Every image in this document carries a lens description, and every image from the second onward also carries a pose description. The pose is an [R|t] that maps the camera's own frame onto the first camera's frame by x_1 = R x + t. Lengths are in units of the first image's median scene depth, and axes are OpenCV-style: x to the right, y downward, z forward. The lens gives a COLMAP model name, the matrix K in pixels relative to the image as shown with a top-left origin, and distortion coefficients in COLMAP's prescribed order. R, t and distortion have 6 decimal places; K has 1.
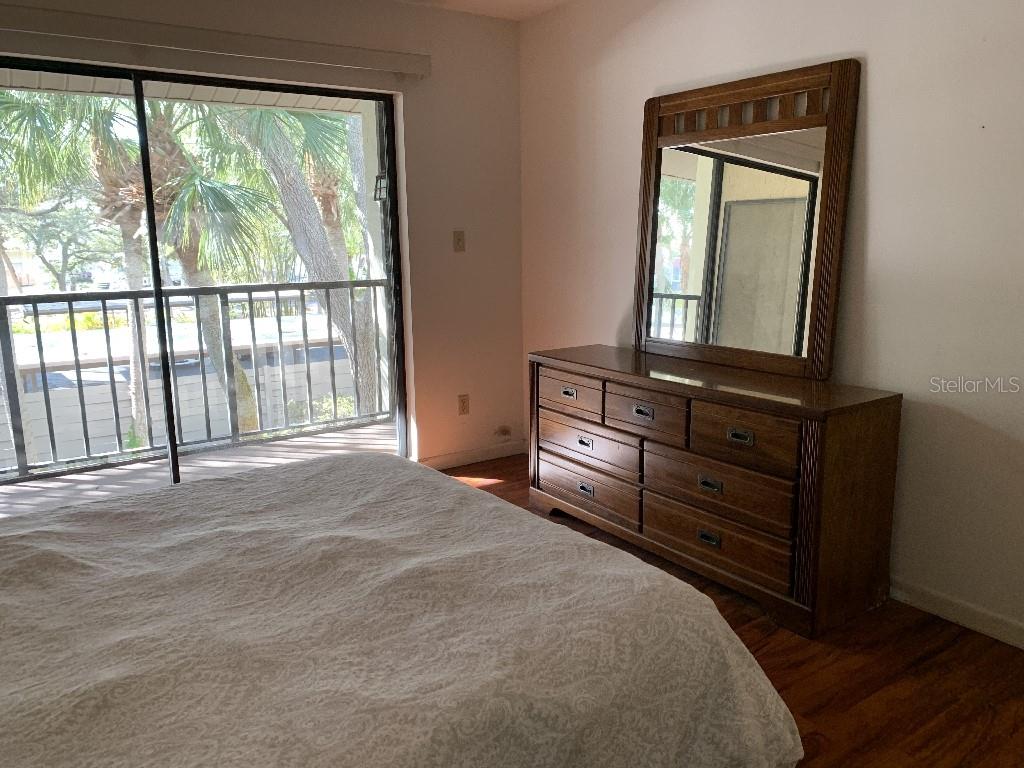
lens RADIAL K [[788.0, 0, 512.0], [0, 788.0, 384.0], [0, 0, 1]] dist [0.008897, -0.000677]
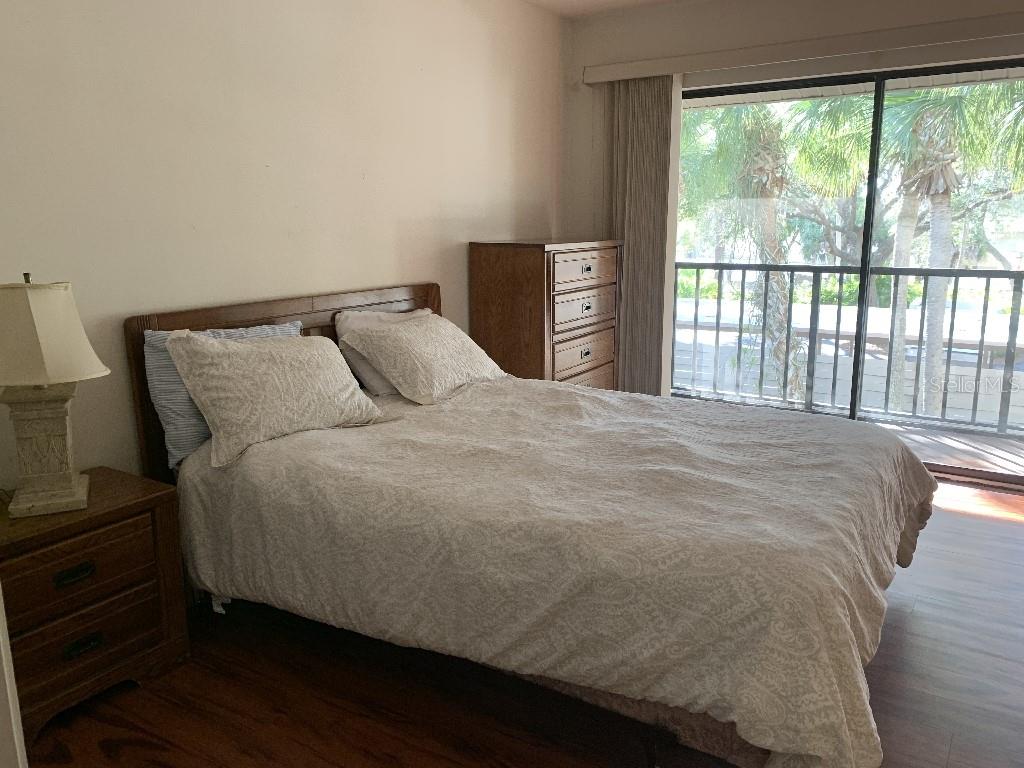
lens RADIAL K [[788.0, 0, 512.0], [0, 788.0, 384.0], [0, 0, 1]] dist [0.008897, -0.000677]
pose [[0.337981, 0.192717, -0.921211, 0.911505], [-0.173632, 0.974777, 0.140219, -0.046285], [0.924998, 0.112560, 0.362918, 0.230349]]
